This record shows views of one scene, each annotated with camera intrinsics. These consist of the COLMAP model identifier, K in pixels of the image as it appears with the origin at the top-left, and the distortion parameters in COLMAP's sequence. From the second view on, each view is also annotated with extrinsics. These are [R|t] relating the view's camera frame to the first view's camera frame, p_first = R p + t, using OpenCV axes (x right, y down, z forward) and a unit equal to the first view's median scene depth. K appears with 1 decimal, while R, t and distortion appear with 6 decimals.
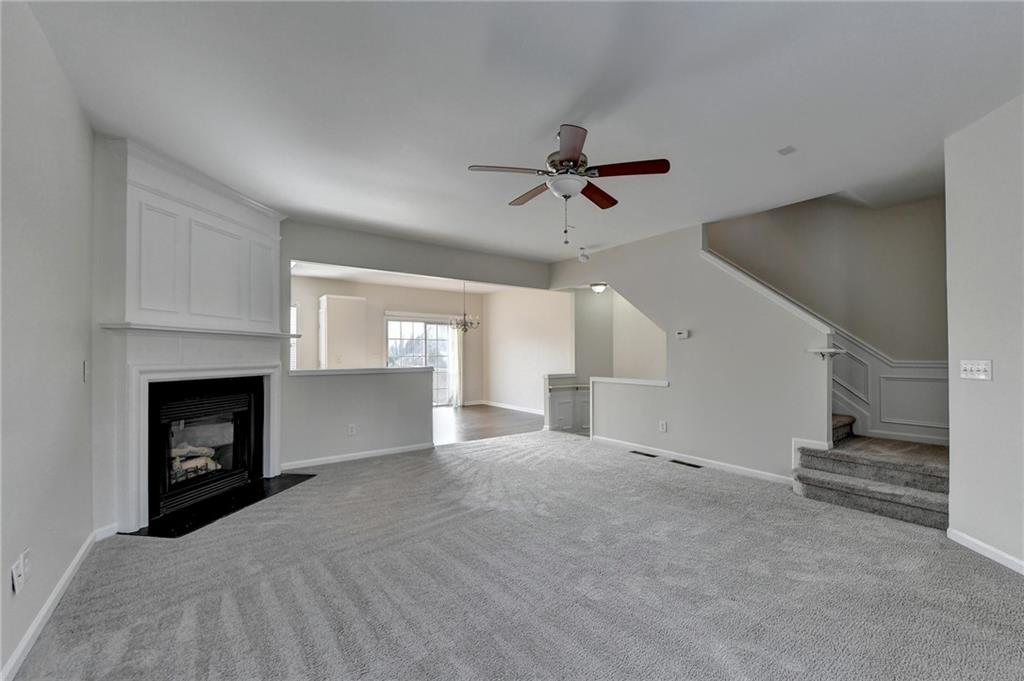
lens RADIAL K [[423.4, 0, 524.8], [0, 423.4, 350.0], [0, 0, 1]] dist [-0.001648, -0.000131]
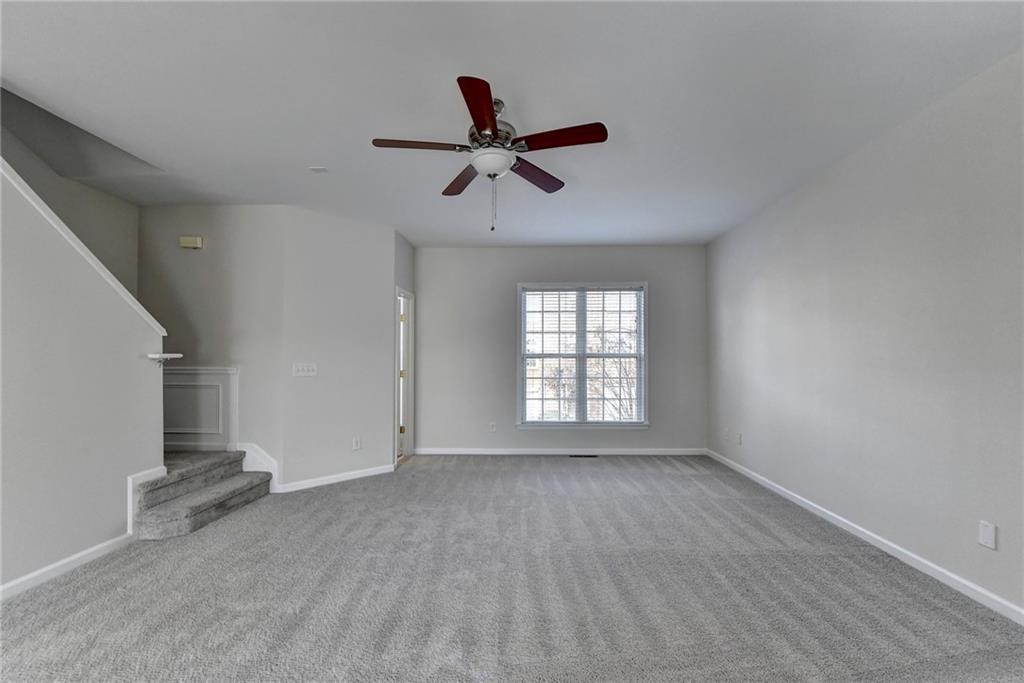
lens RADIAL K [[429.3, 0, 516.8], [0, 429.3, 351.7], [0, 0, 1]] dist [-0.007434, -0.000138]
pose [[-0.783975, 0.012446, 0.620668, -0.299611], [-0.005062, 0.999638, -0.026439, 0.010365], [-0.620772, -0.023870, -0.783628, 1.047851]]
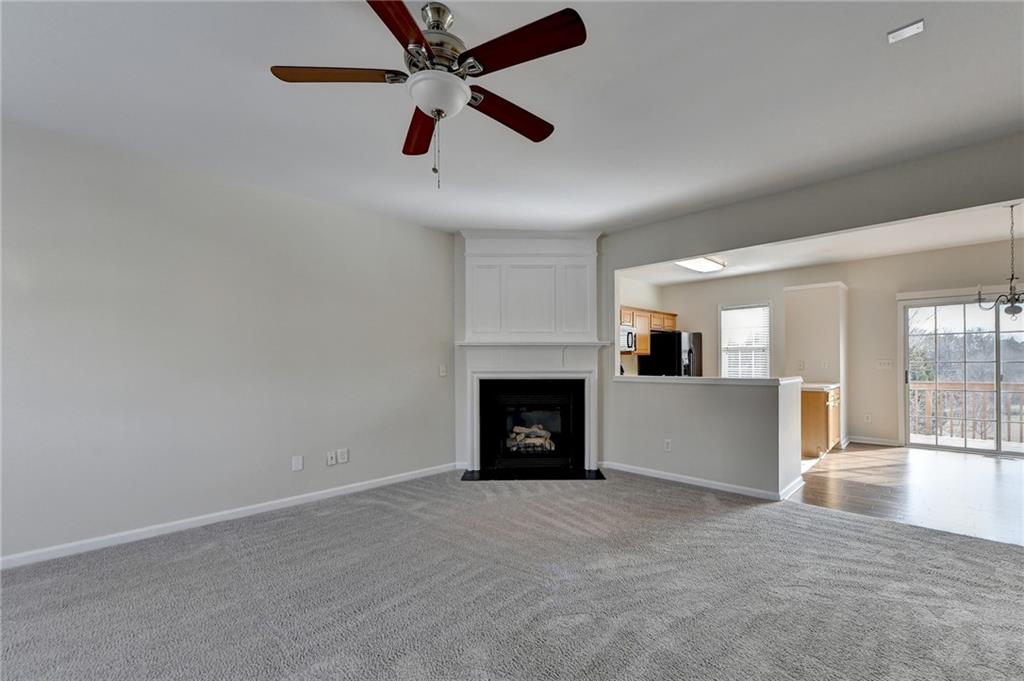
lens RADIAL K [[420.7, 0, 526.7], [0, 420.7, 362.7], [0, 0, 1]] dist [-0.012686, -0.000304]
pose [[0.149741, 0.005875, -0.988708, 0.470667], [0.014705, 0.999859, 0.008168, 0.004040], [0.988616, -0.015762, 0.149633, 0.656460]]
